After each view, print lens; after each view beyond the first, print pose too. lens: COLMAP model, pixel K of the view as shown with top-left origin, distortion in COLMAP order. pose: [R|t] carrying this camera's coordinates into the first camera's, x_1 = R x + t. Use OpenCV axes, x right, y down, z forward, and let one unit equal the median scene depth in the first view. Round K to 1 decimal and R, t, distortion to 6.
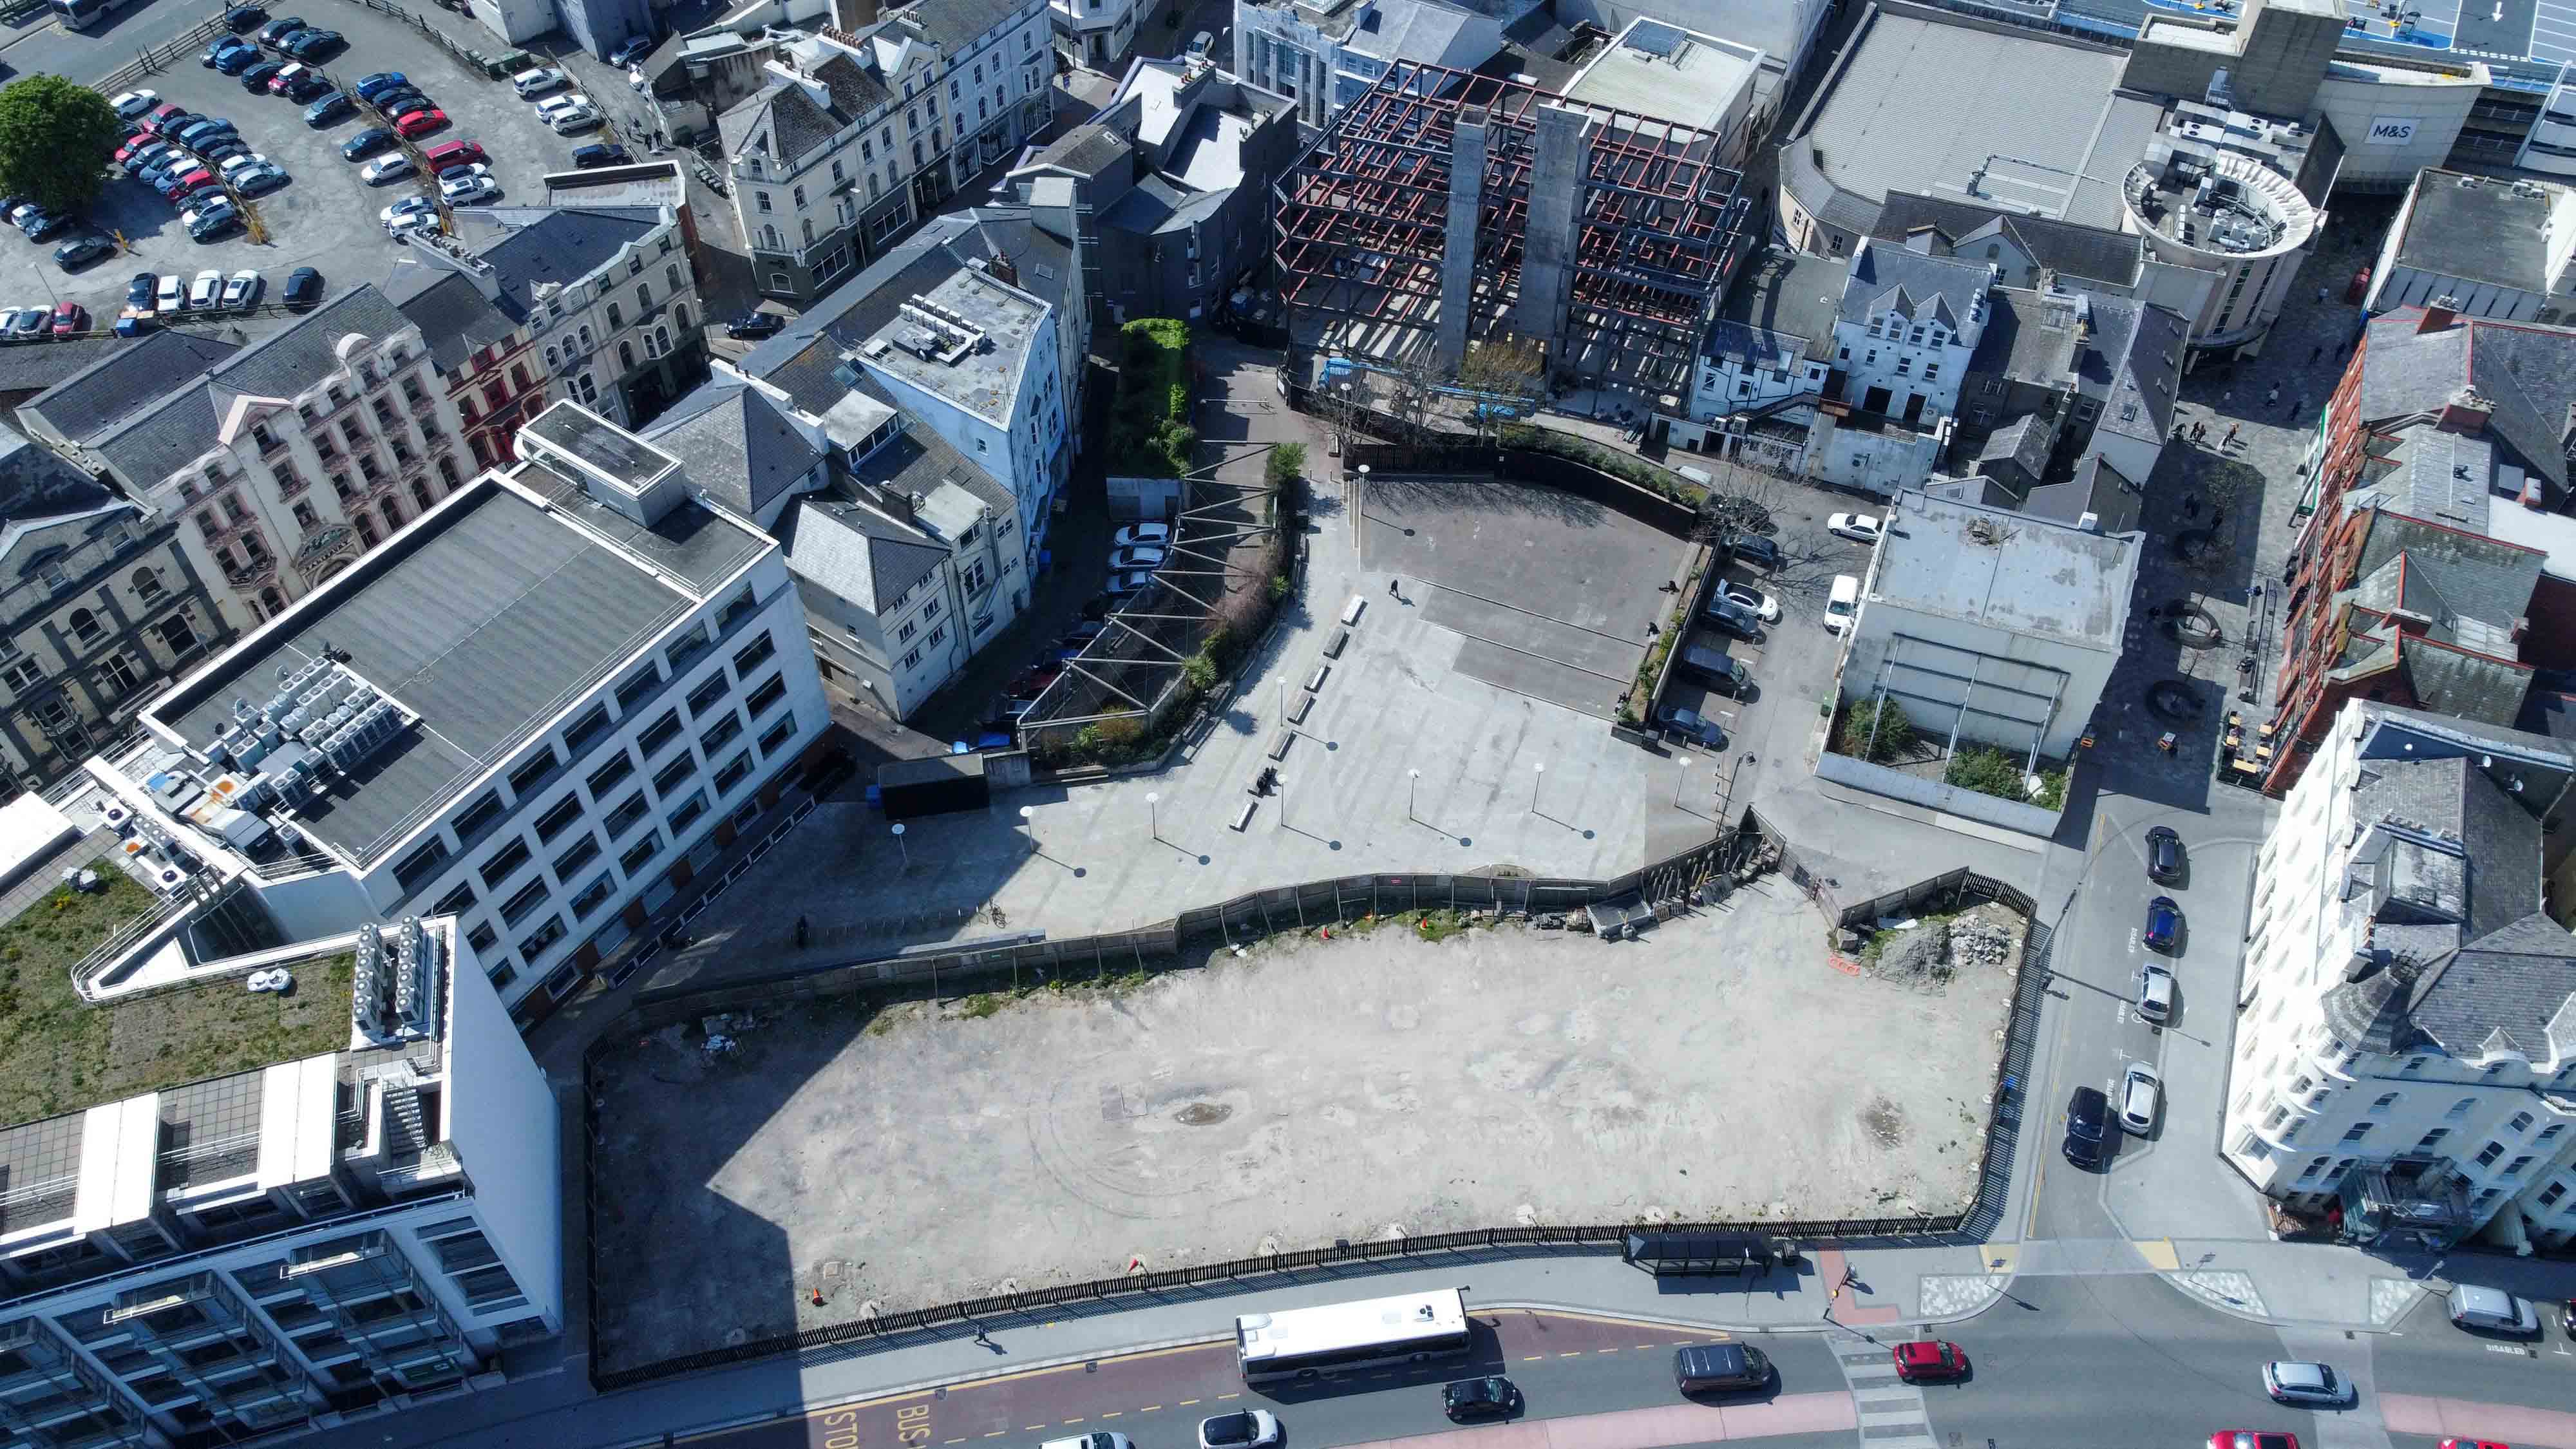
lens RADIAL K [[1952.3, 0, 1288.0], [0, 1952.3, 724.5], [0, 0, 1]] dist [-0.011314, 0.009053]
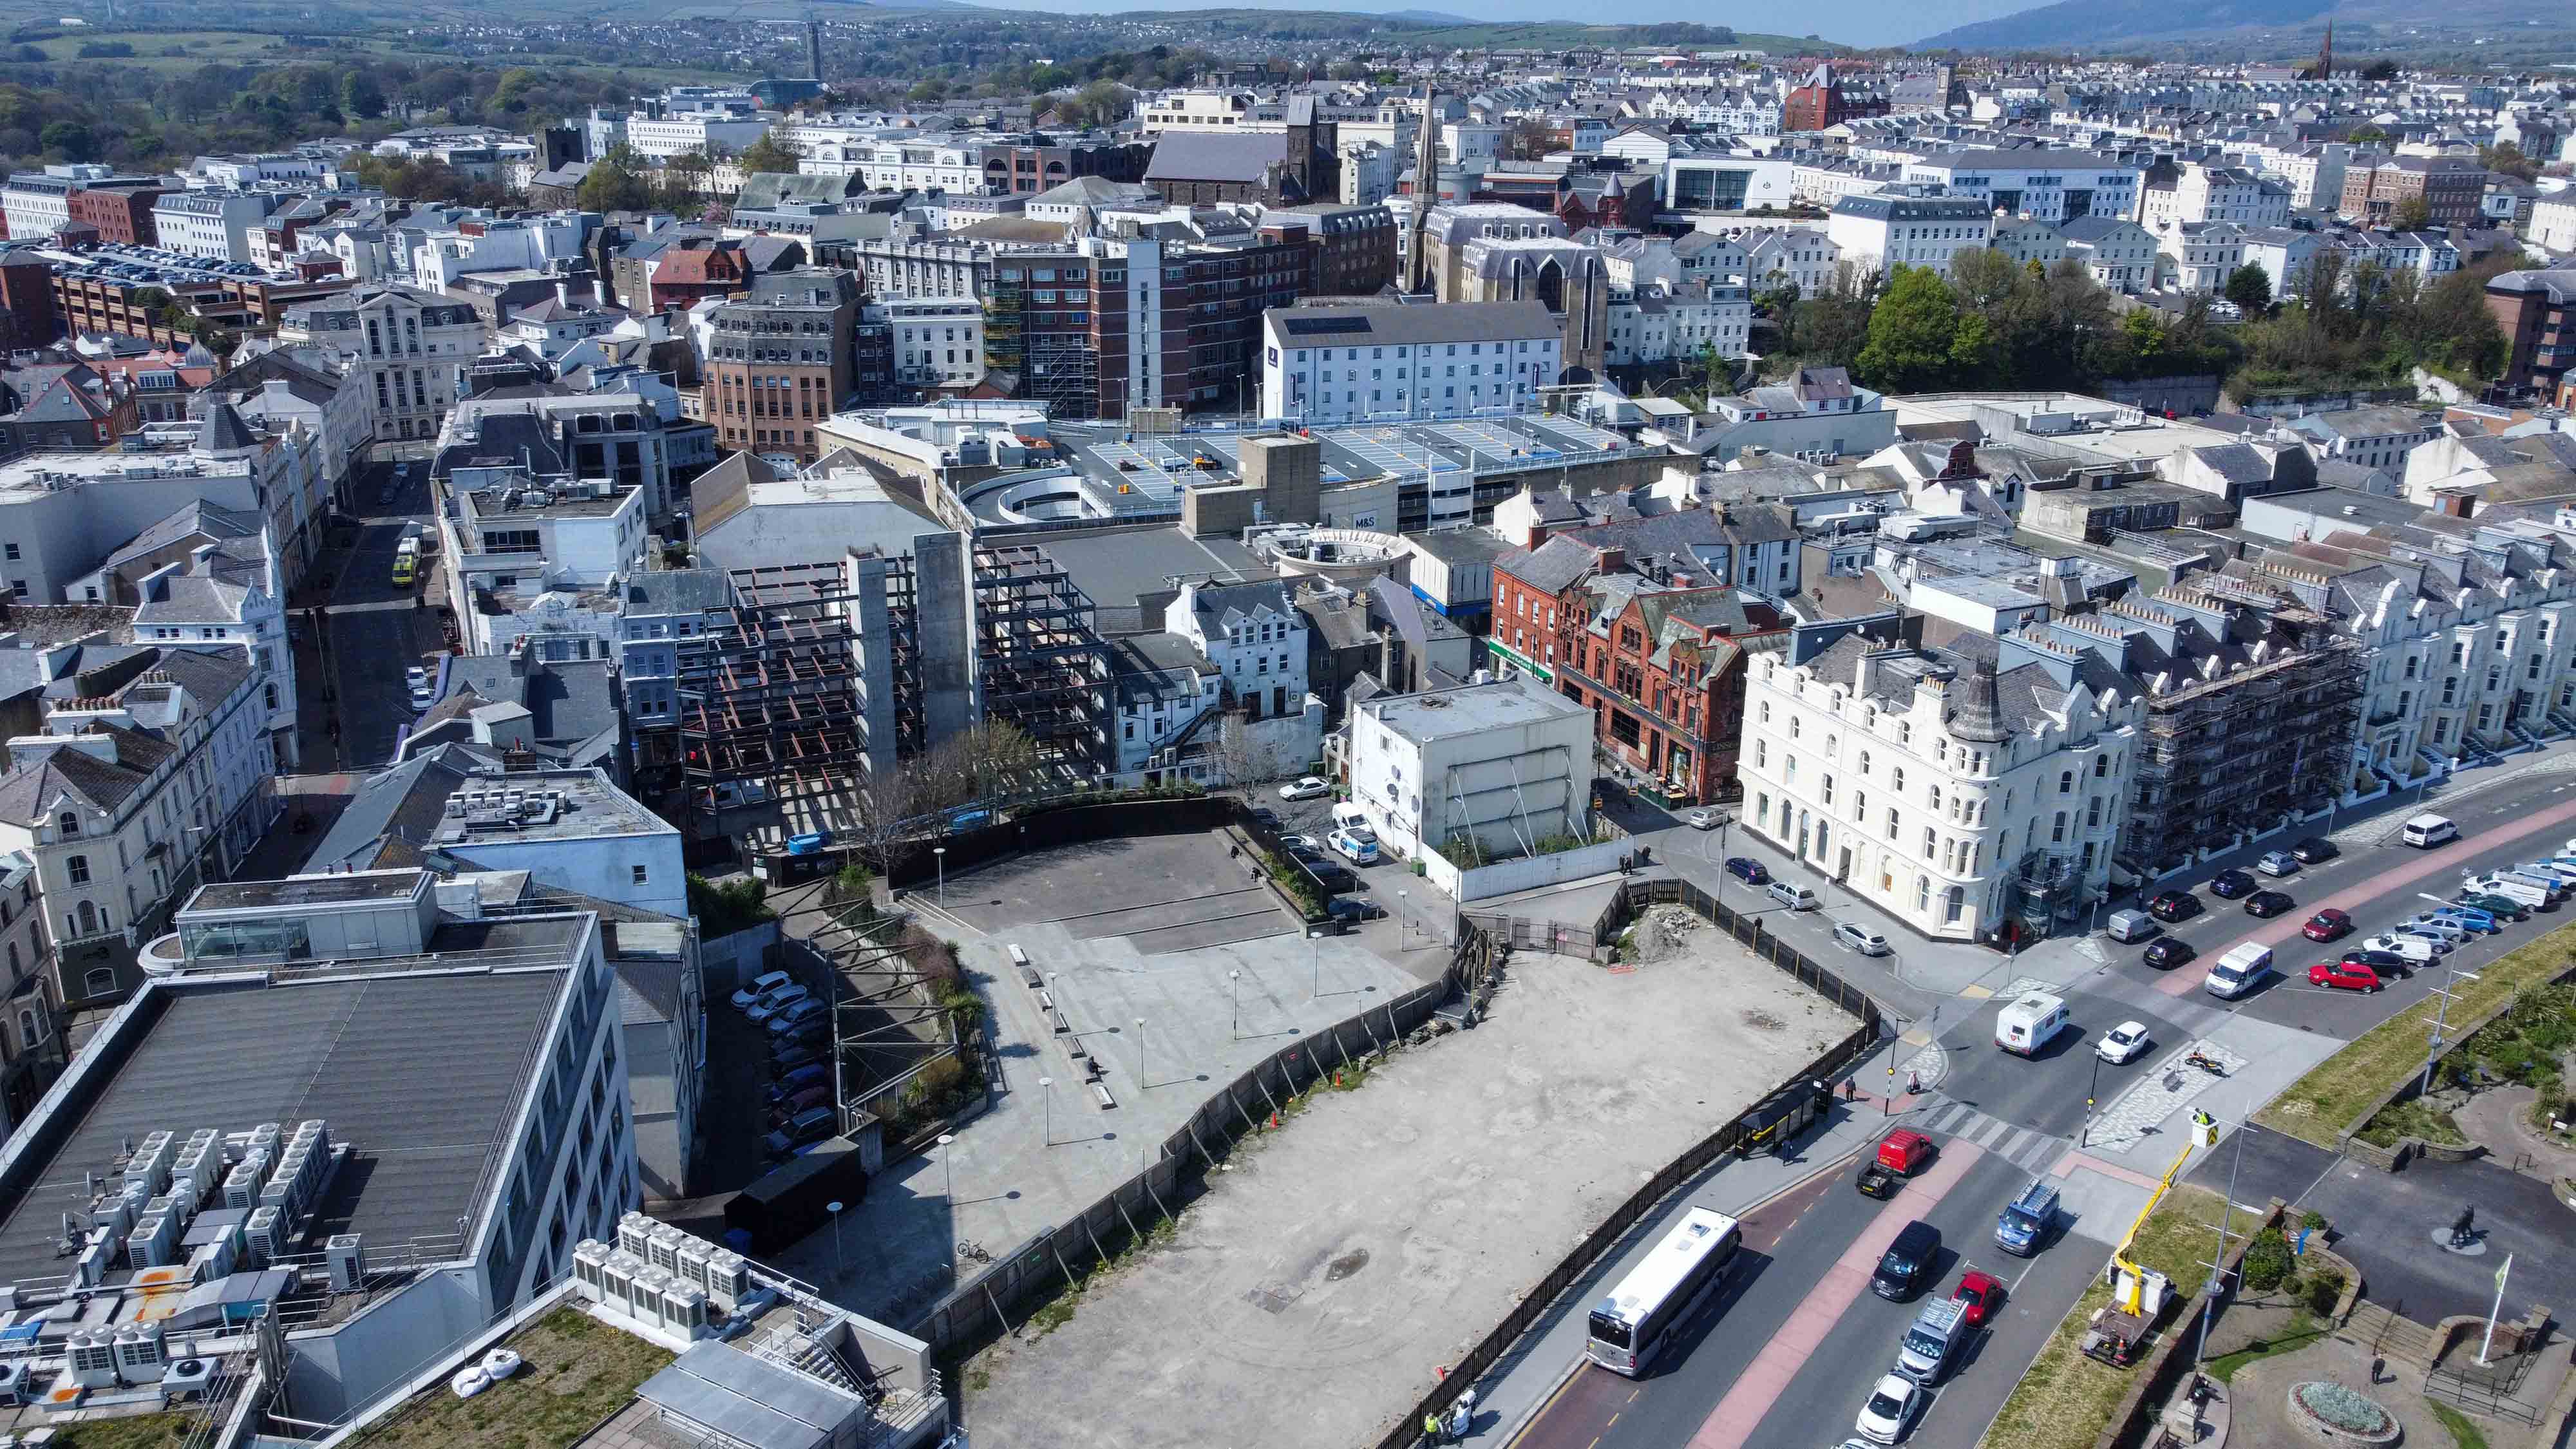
lens RADIAL K [[1946.6, 0, 1288.0], [0, 1946.6, 724.5], [0, 0, 1]] dist [0.003673, -0.008279]
pose [[0.703357, -0.231228, 0.672178, -0.533393], [0.534122, 0.795879, -0.285116, 0.212789], [-0.469045, 0.559563, 0.683290, 0.227810]]
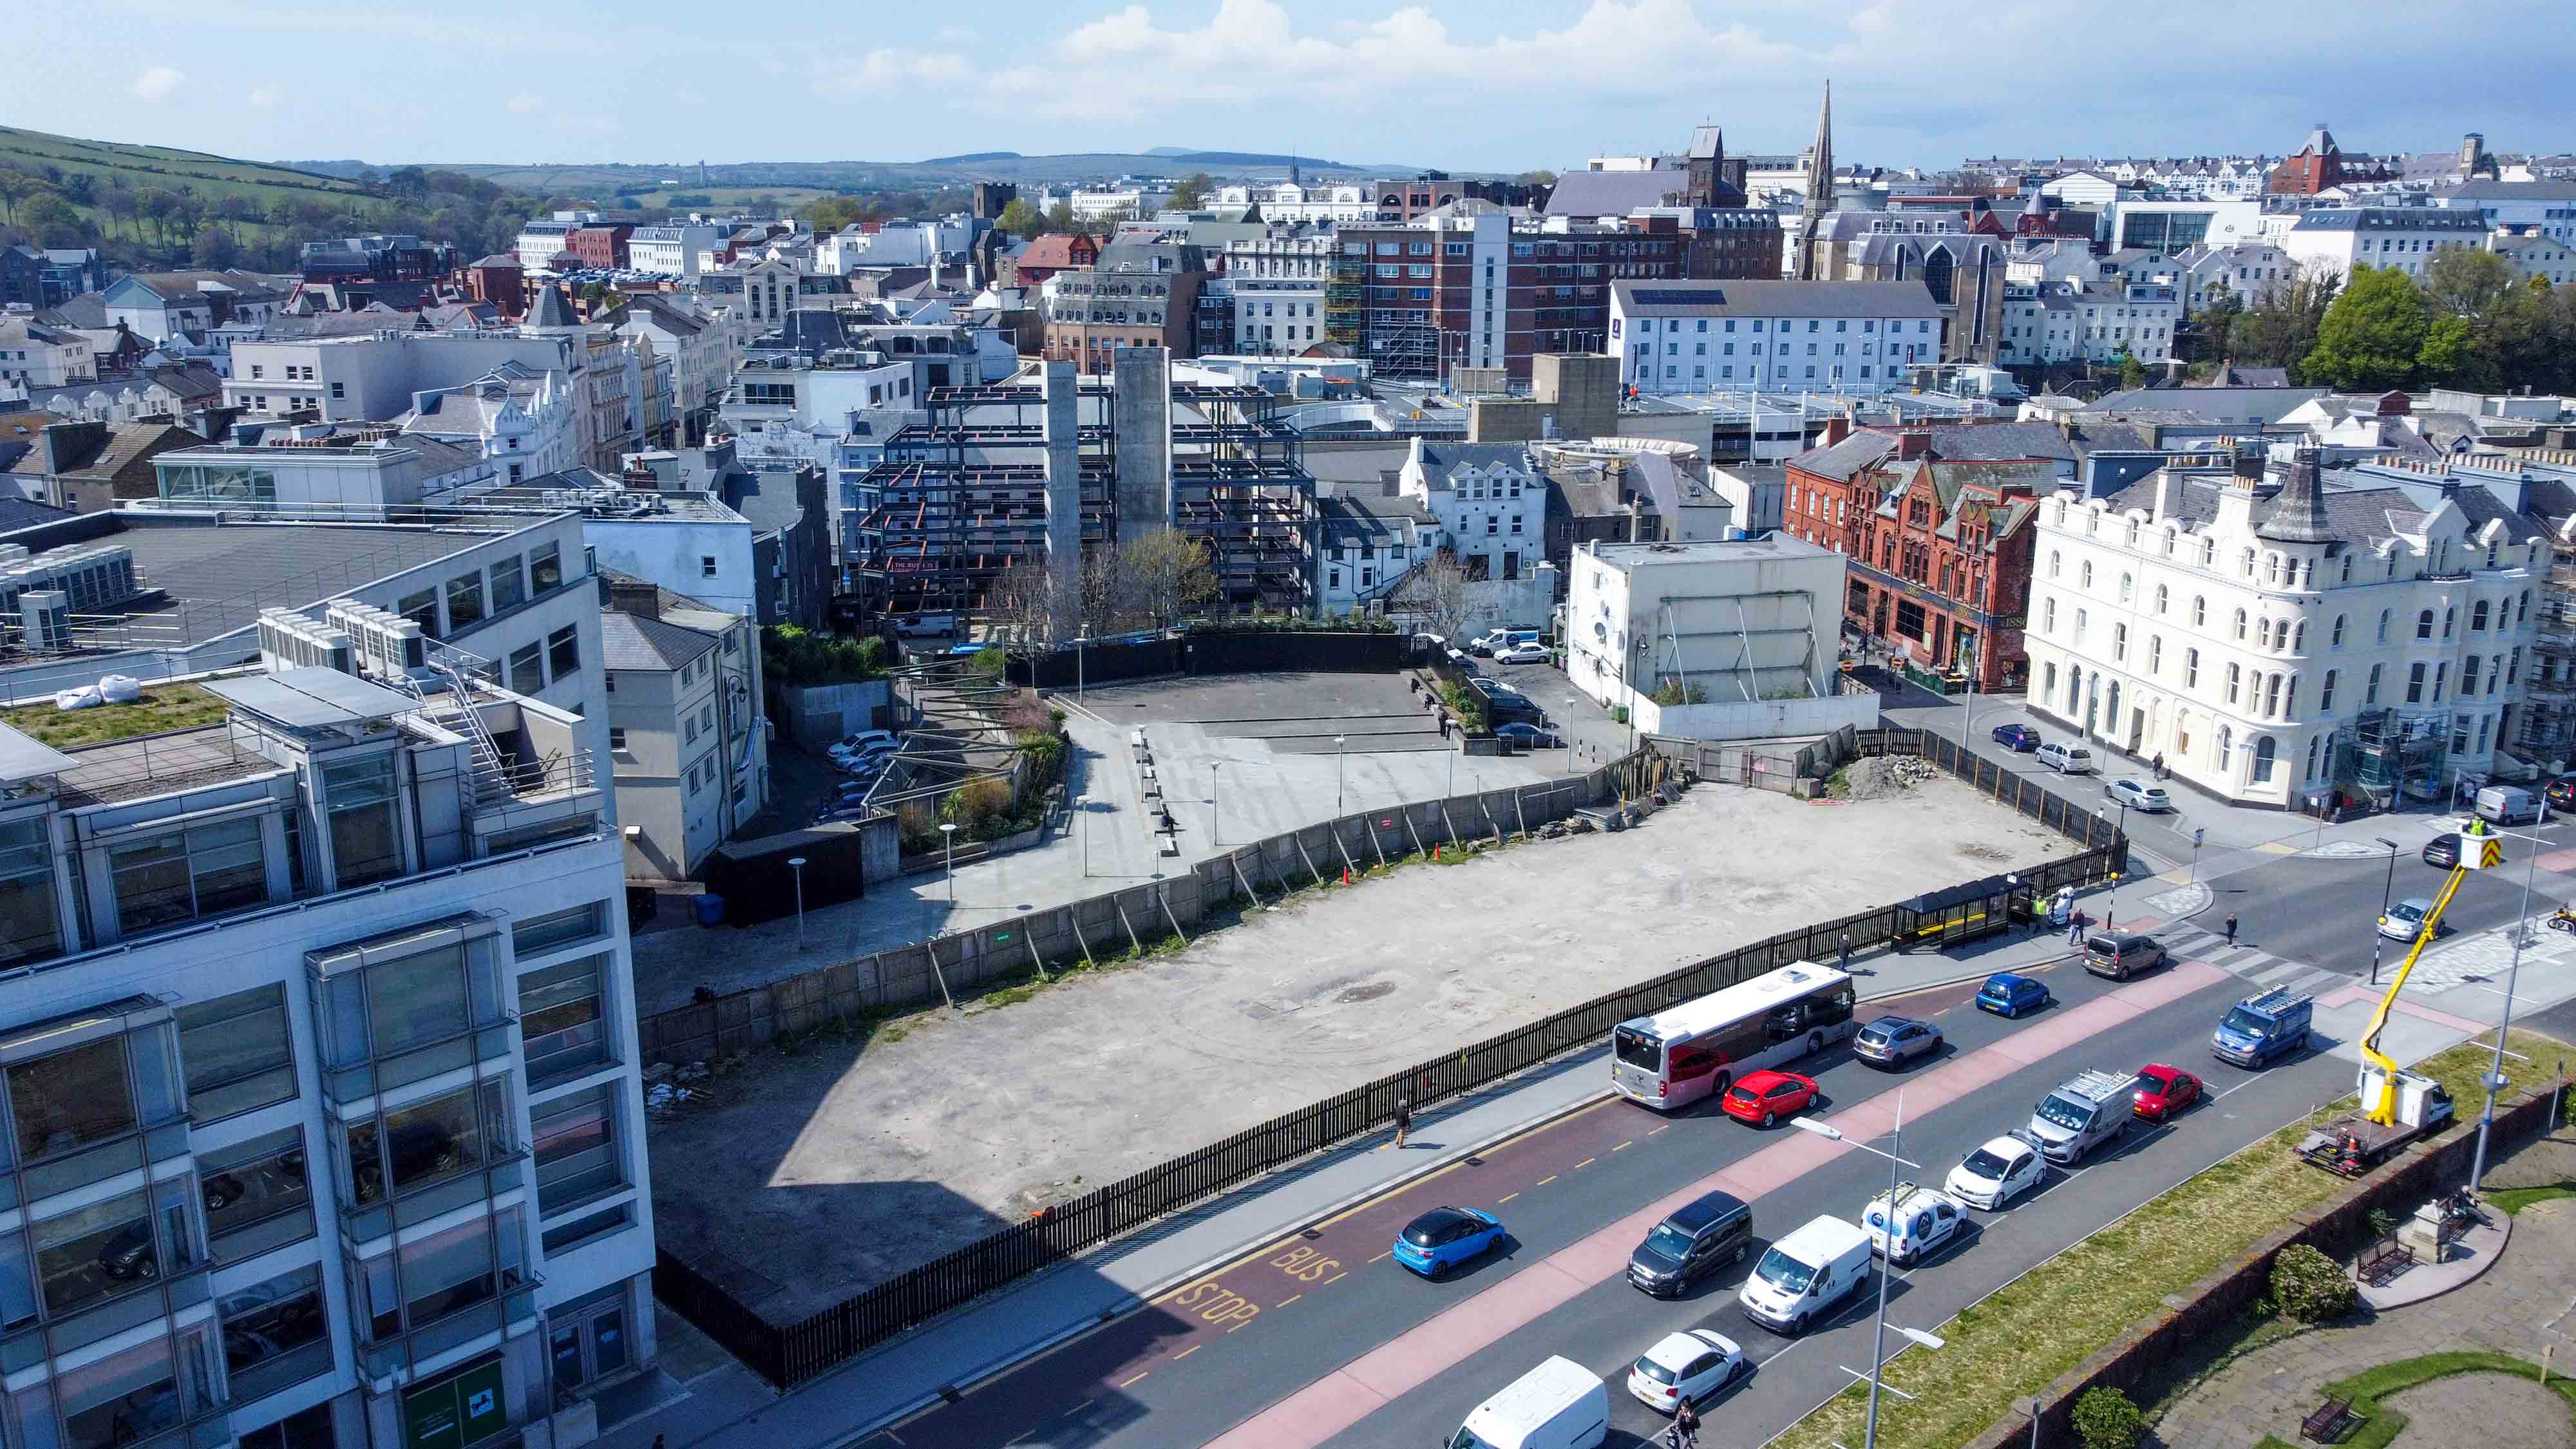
lens RADIAL K [[1952.3, 0, 1288.0], [0, 1952.3, 724.5], [0, 0, 1]] dist [-0.011314, 0.009053]
pose [[0.852198, -0.131532, 0.506417, -0.381563], [0.394391, 0.797511, -0.456543, 0.393054], [-0.343823, 0.588791, 0.731513, 0.351129]]
